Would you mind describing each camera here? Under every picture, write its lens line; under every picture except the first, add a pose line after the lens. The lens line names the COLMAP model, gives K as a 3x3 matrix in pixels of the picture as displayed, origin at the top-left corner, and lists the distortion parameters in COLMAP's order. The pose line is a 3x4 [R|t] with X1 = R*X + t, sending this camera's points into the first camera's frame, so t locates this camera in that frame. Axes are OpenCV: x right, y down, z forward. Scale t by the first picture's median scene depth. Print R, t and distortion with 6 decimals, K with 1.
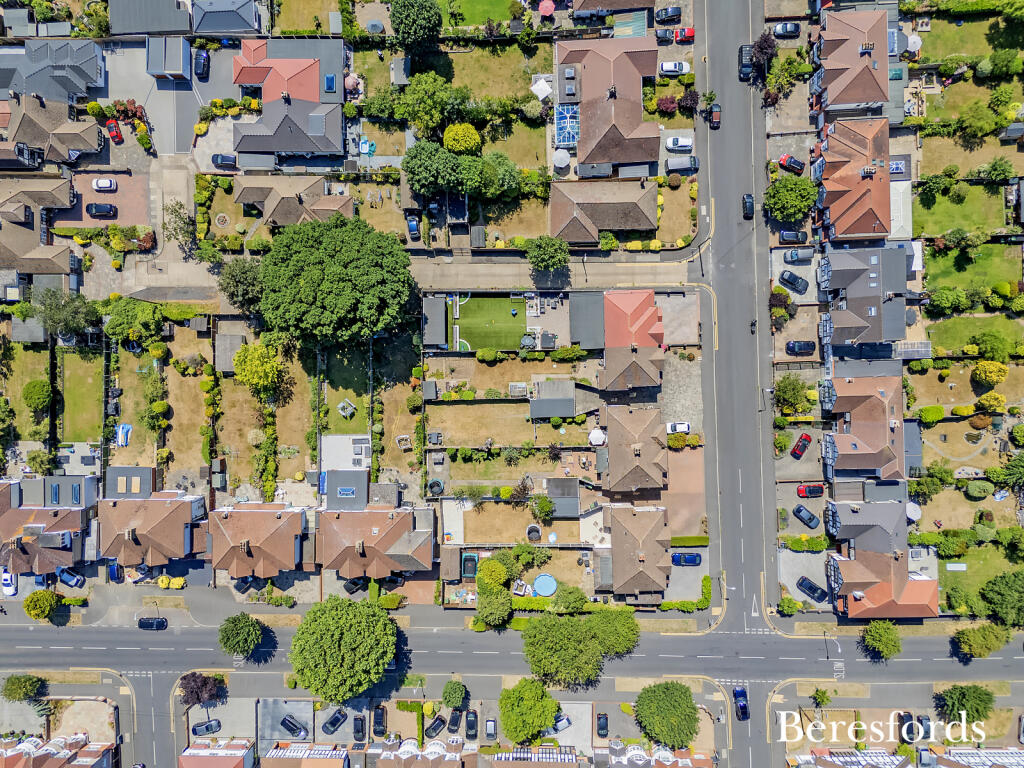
lens RADIAL K [[712.0, 0, 512.0], [0, 712.0, 384.0], [0, 0, 1]] dist [0.058094, -0.039748]
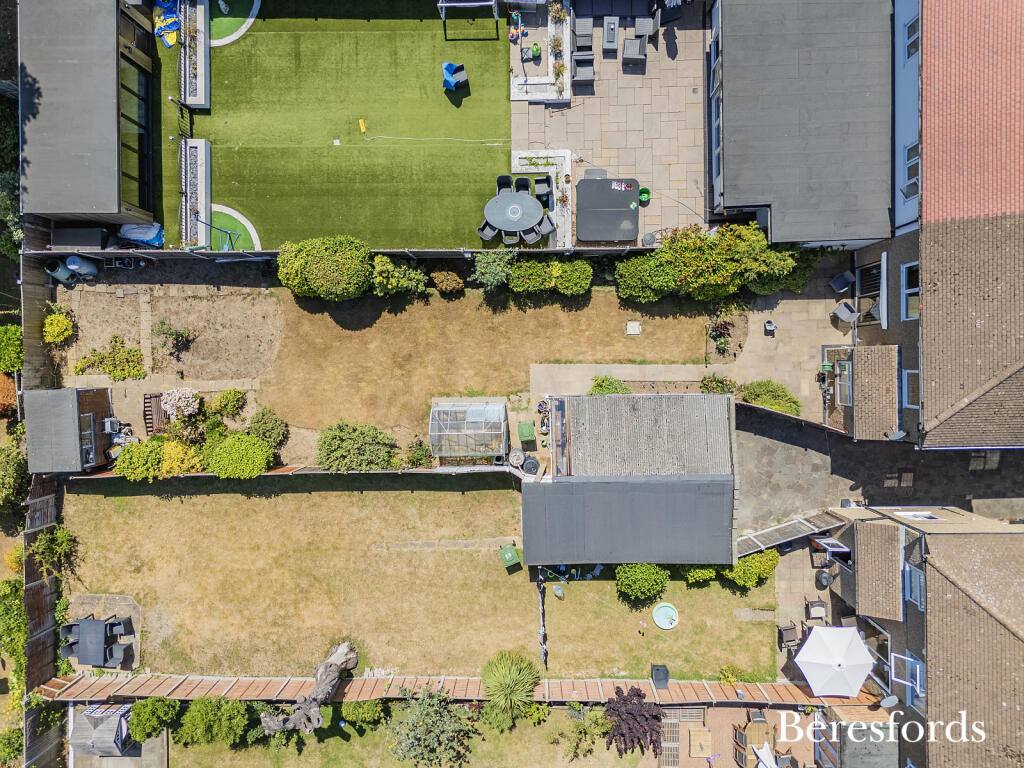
lens RADIAL K [[712.0, 0, 512.0], [0, 712.0, 384.0], [0, 0, 1]] dist [0.058094, -0.039748]
pose [[0.999937, 0.011043, -0.002089, 0.021931], [-0.011025, 0.999904, 0.008343, -0.008817], [0.002181, -0.008320, 0.999963, 0.774705]]
